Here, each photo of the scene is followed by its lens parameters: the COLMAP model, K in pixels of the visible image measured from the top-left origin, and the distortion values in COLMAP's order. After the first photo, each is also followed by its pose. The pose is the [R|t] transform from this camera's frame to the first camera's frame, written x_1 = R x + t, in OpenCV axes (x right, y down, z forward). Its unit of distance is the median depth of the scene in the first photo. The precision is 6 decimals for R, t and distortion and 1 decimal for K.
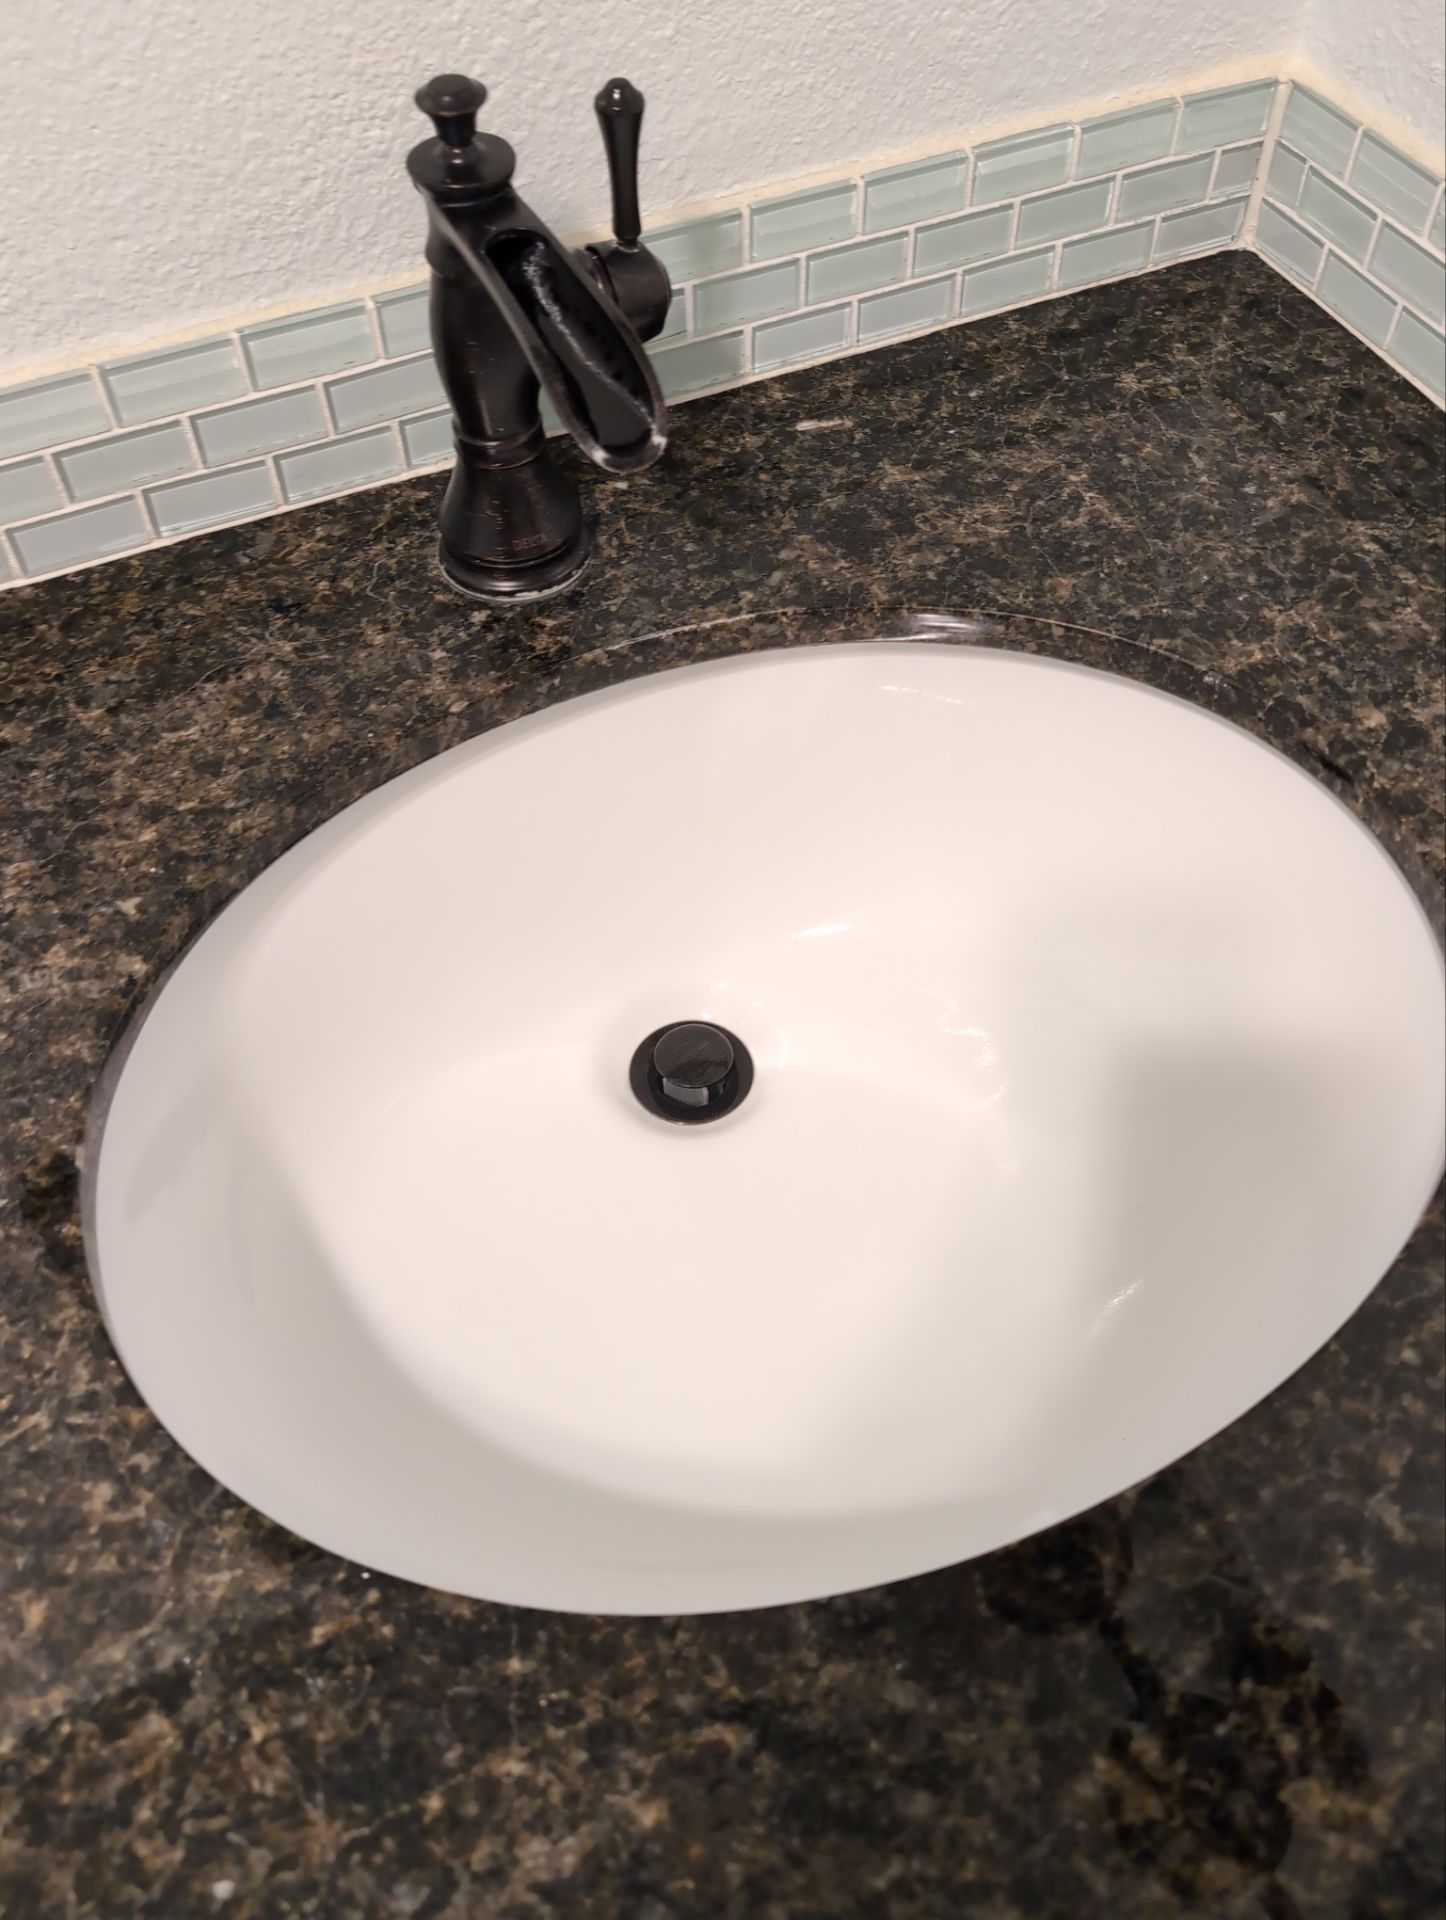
lens RADIAL K [[1632.7, 0, 737.7], [0, 1632.7, 959.9], [0, 0, 1]] dist [0.015649, -0.031375]
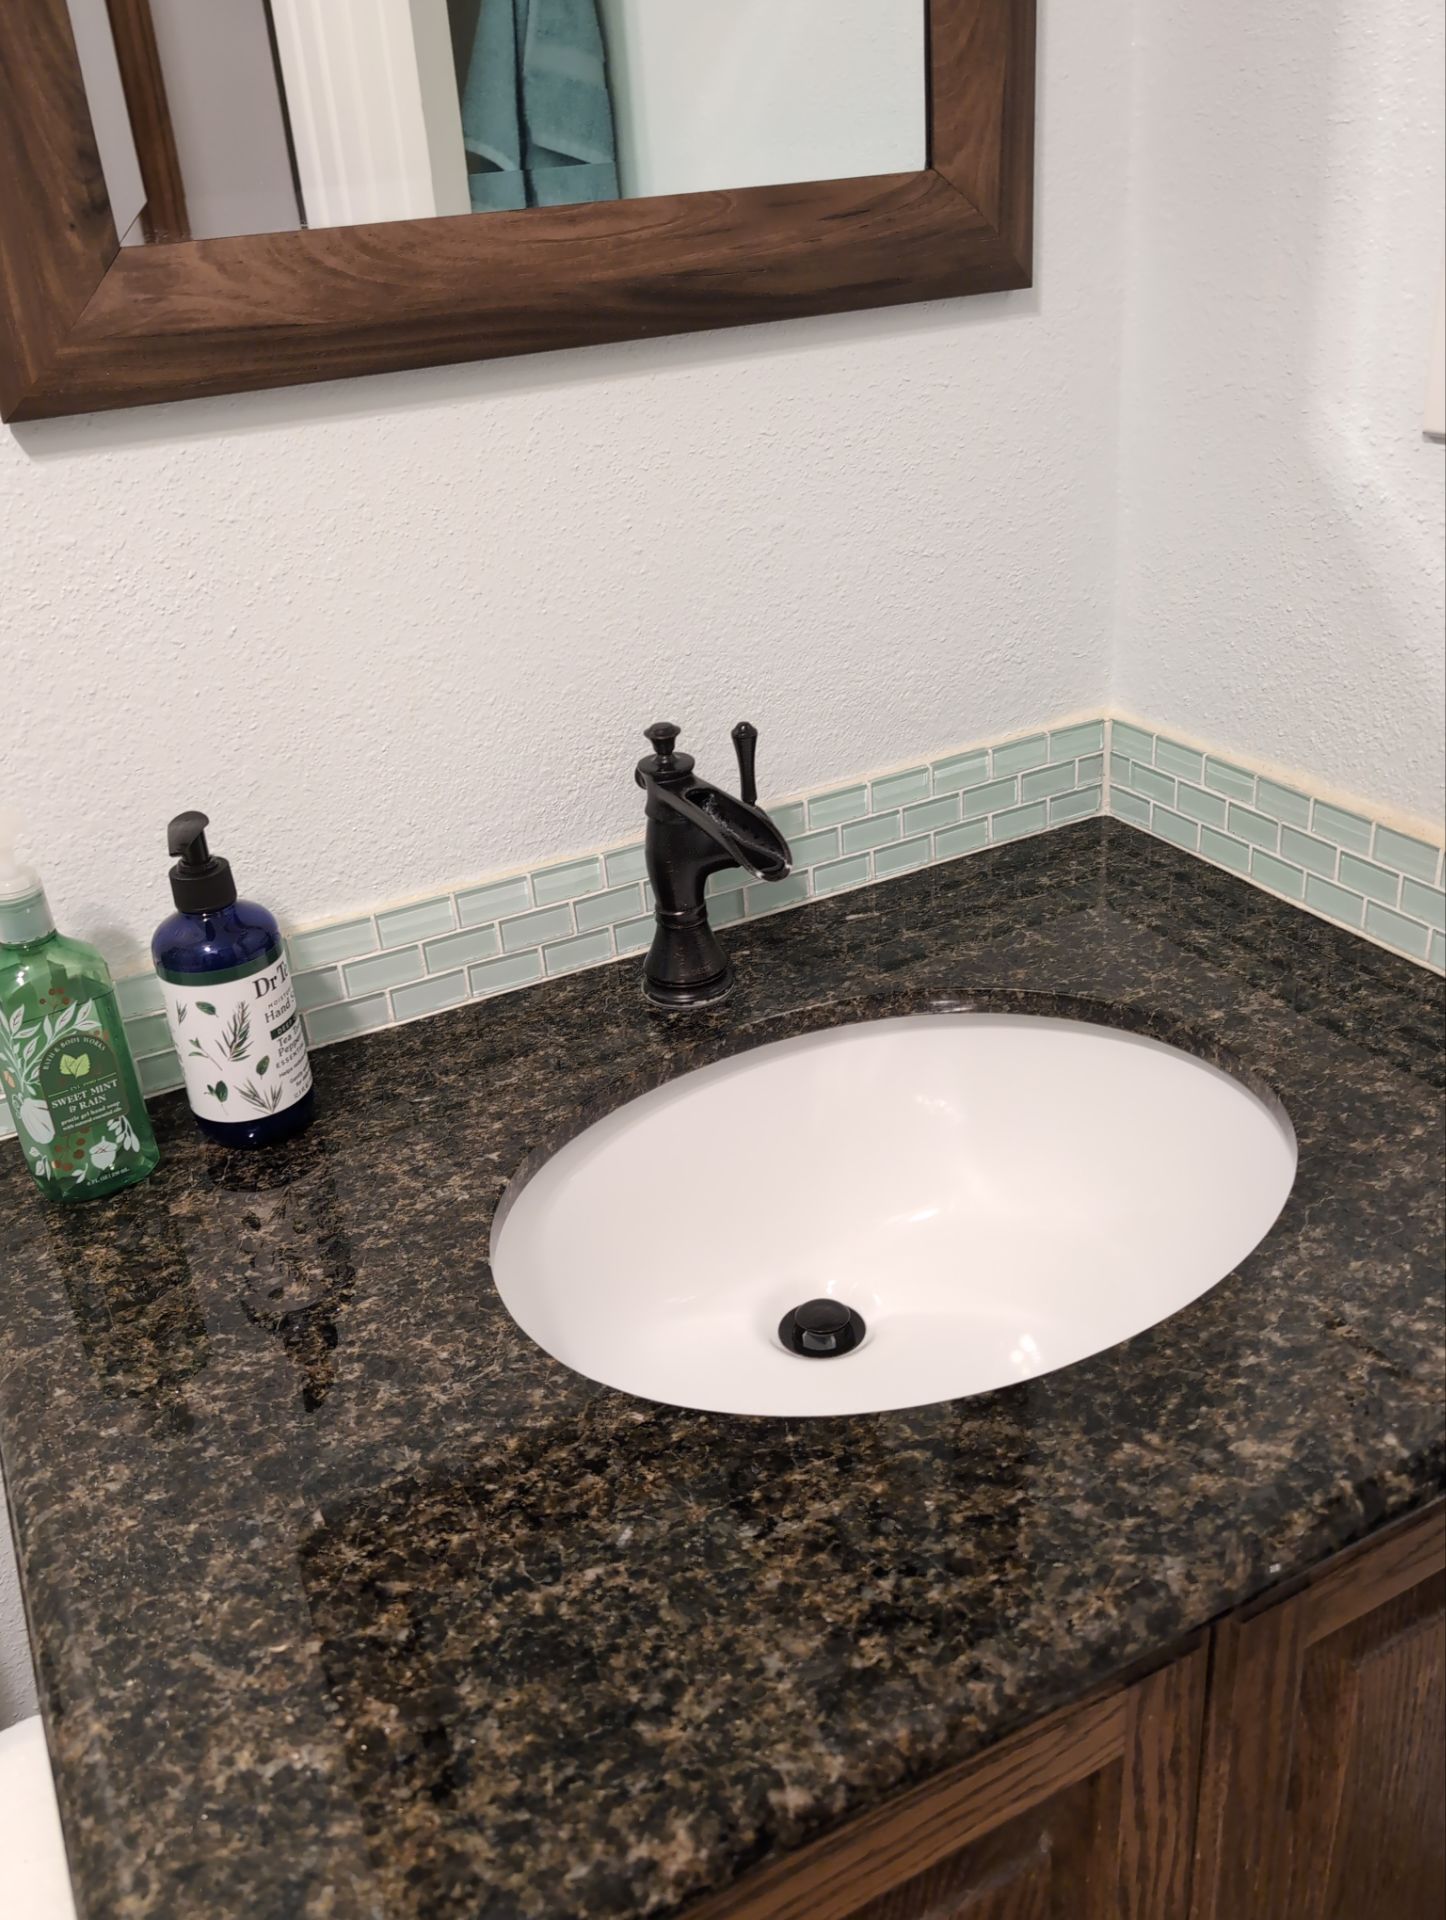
lens RADIAL K [[1632.7, 0, 709.0], [0, 1632.7, 967.8], [0, 0, 1]] dist [0.015649, -0.031375]
pose [[0.996576, -0.082614, -0.003379, -0.120399], [0.073096, 0.899384, -0.431005, 0.501270], [0.038646, 0.429282, 0.902343, -0.558738]]
